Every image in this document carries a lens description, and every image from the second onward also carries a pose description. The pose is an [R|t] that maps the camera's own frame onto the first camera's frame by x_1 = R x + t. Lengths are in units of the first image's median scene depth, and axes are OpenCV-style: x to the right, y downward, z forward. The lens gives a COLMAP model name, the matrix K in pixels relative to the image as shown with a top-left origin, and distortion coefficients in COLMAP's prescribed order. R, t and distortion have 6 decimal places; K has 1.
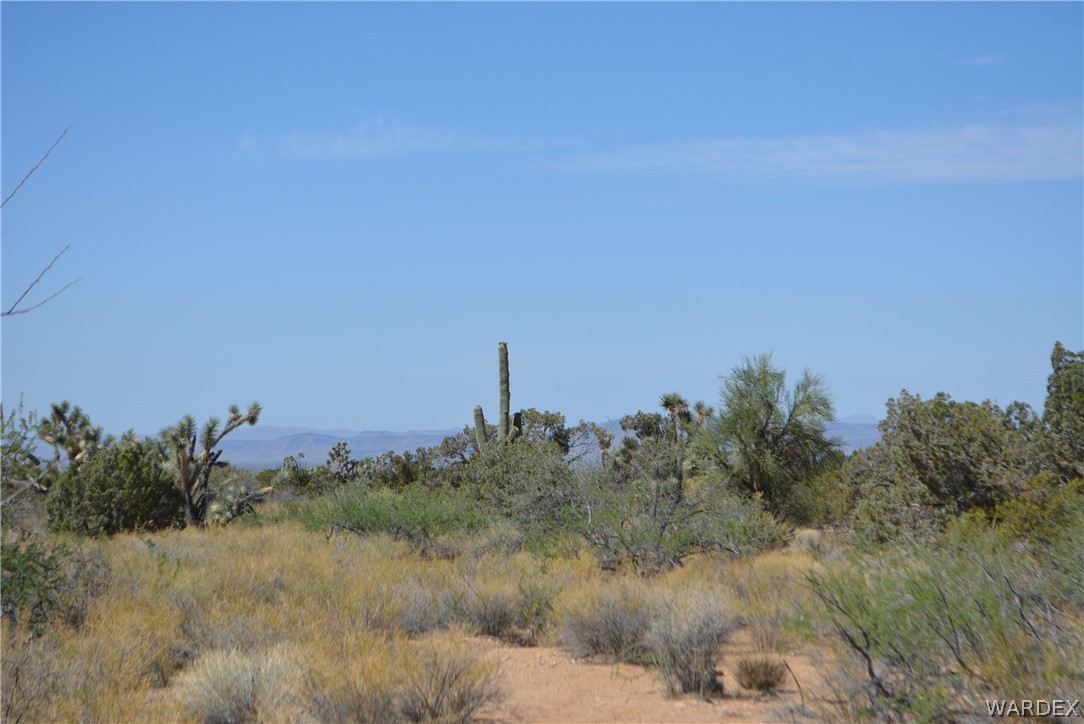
lens RADIAL K [[2529.0, 0, 541.5], [0, 2529.0, 360.3], [0, 0, 1]] dist [0.056522, 0.000000]
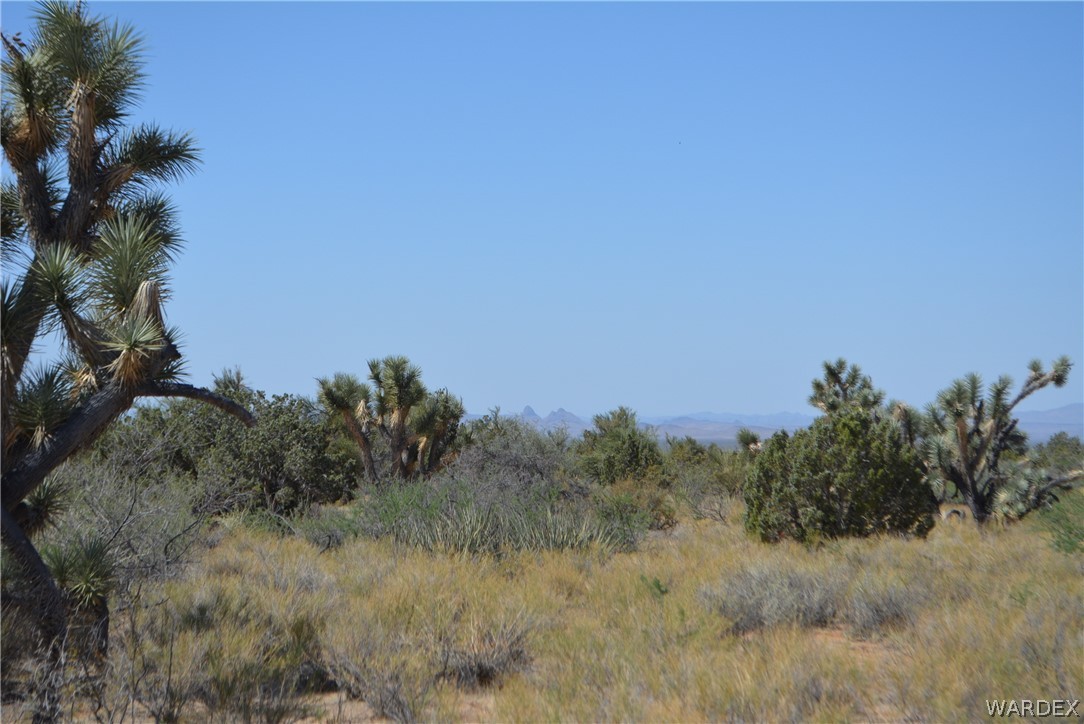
lens RADIAL K [[2529.0, 0, 551.0], [0, 2529.0, 361.5], [0, 0, 1]] dist [0.056522, 0.000000]
pose [[0.941087, 0.000337, -0.338165, -0.002508], [0.003035, 0.999951, 0.009443, 0.010641], [0.338151, -0.009913, 0.941040, 0.245990]]
